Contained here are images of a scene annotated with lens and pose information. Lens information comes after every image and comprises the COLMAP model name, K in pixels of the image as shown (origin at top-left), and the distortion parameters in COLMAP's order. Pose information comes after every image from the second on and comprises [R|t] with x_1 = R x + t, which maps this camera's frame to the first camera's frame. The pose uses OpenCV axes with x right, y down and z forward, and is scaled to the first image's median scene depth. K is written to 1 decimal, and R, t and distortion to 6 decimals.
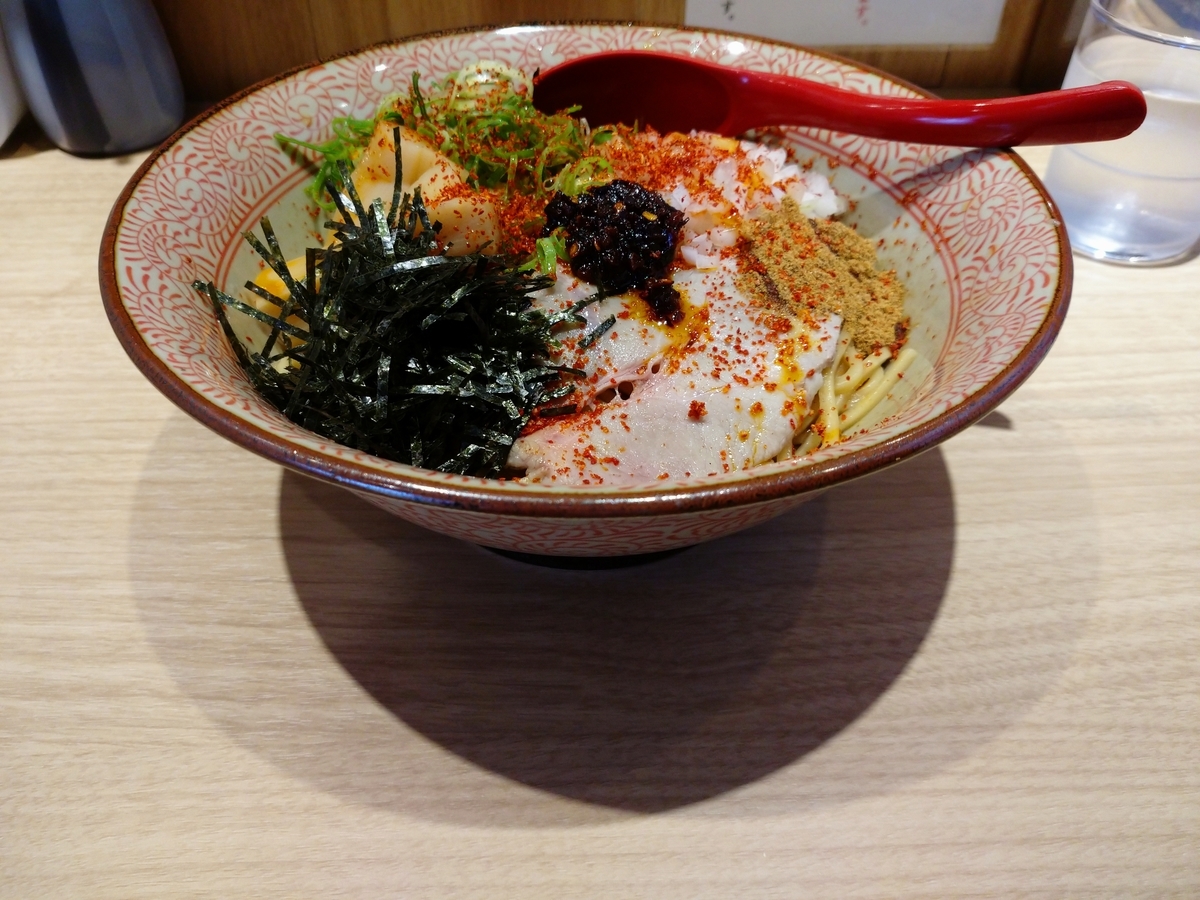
lens RADIAL K [[1046.1, 0, 593.3], [0, 1046.1, 440.6], [0, 0, 1]] dist [-0.033297, 0.042525]
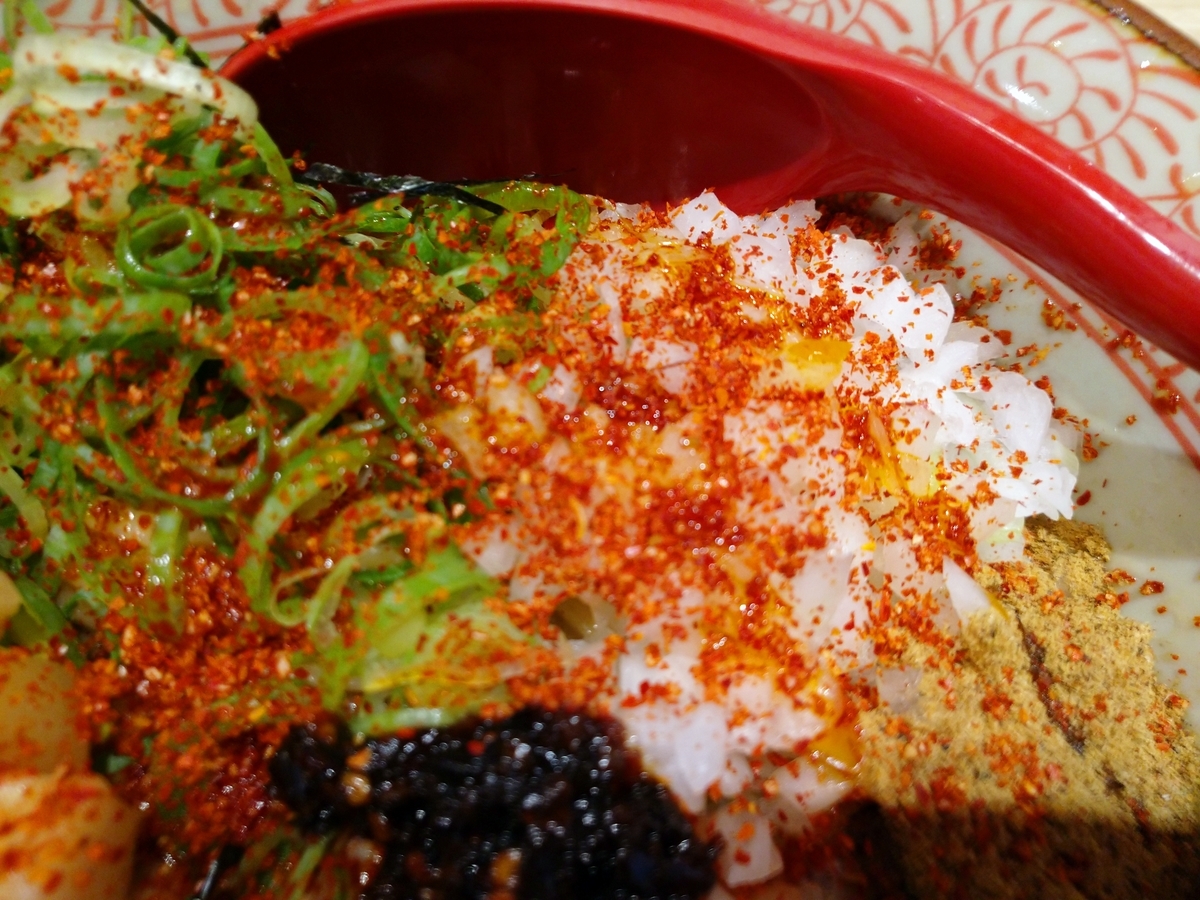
lens RADIAL K [[1046.1, 0, 598.9], [0, 1046.1, 454.2], [0, 0, 1]] dist [-0.033297, 0.042525]
pose [[0.995377, 0.001016, 0.096039, 0.021665], [-0.040808, 0.909673, 0.413316, -0.430968], [-0.086944, -0.415324, 0.905509, 0.730374]]
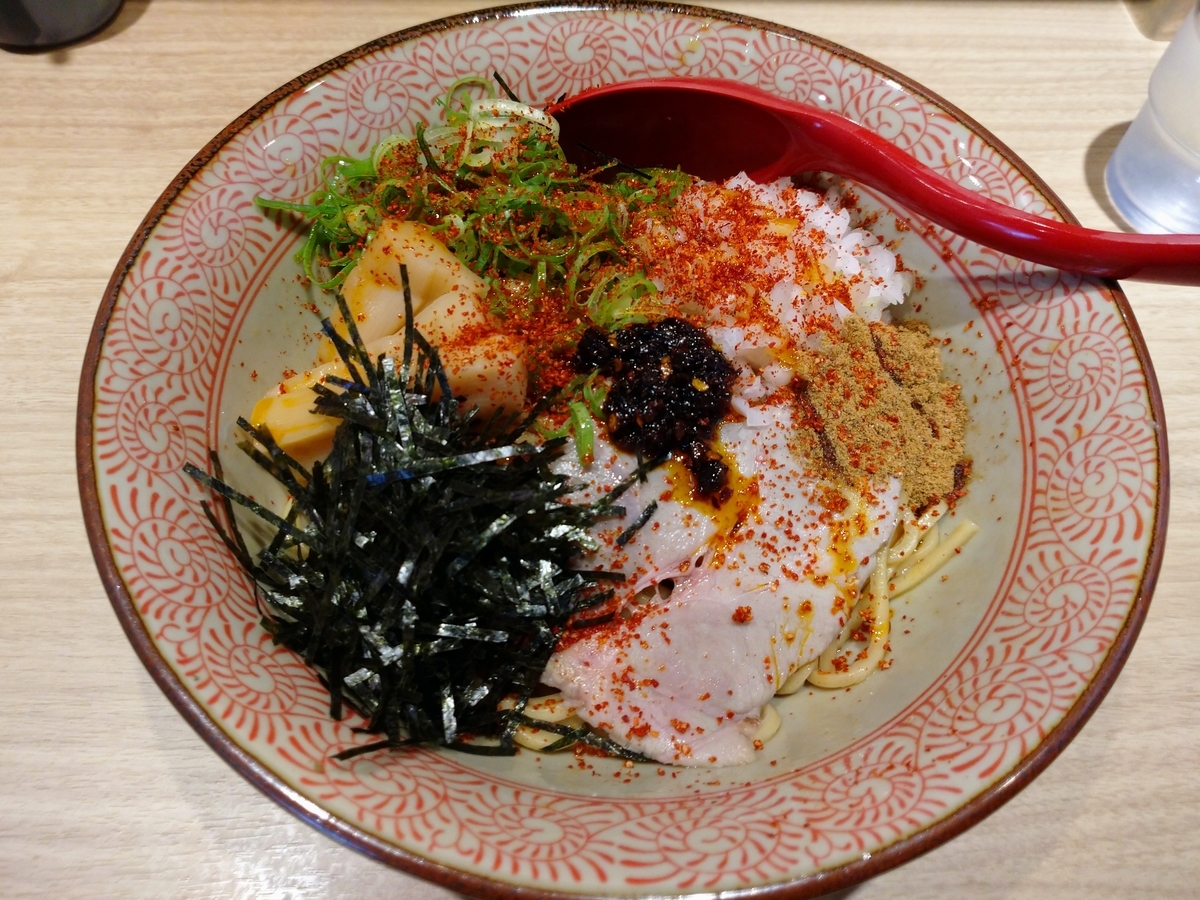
lens RADIAL K [[1046.1, 0, 595.5], [0, 1046.1, 461.2], [0, 0, 1]] dist [-0.033297, 0.042525]
pose [[0.999417, 0.019264, 0.028200, -0.053458], [-0.026986, 0.951533, 0.306361, -0.388944], [-0.020932, -0.306943, 0.951498, 0.134309]]
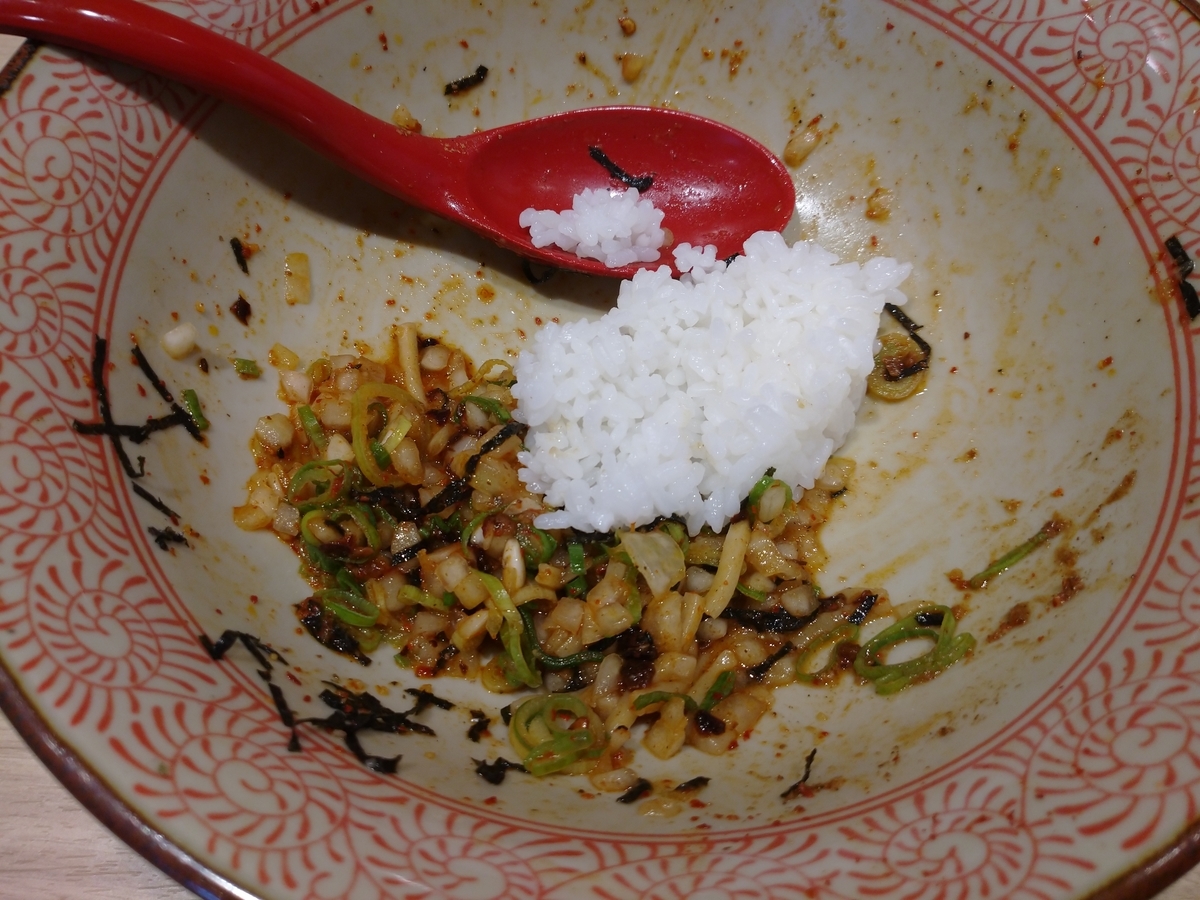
lens RADIAL K [[1046.1, 0, 579.7], [0, 1046.1, 463.7], [0, 0, 1]] dist [-0.033297, 0.042525]
pose [[0.997325, 0.067465, -0.028125, -0.018709], [-0.053355, 0.934953, 0.350738, -0.301736], [0.049958, -0.348299, 0.936051, 0.320914]]
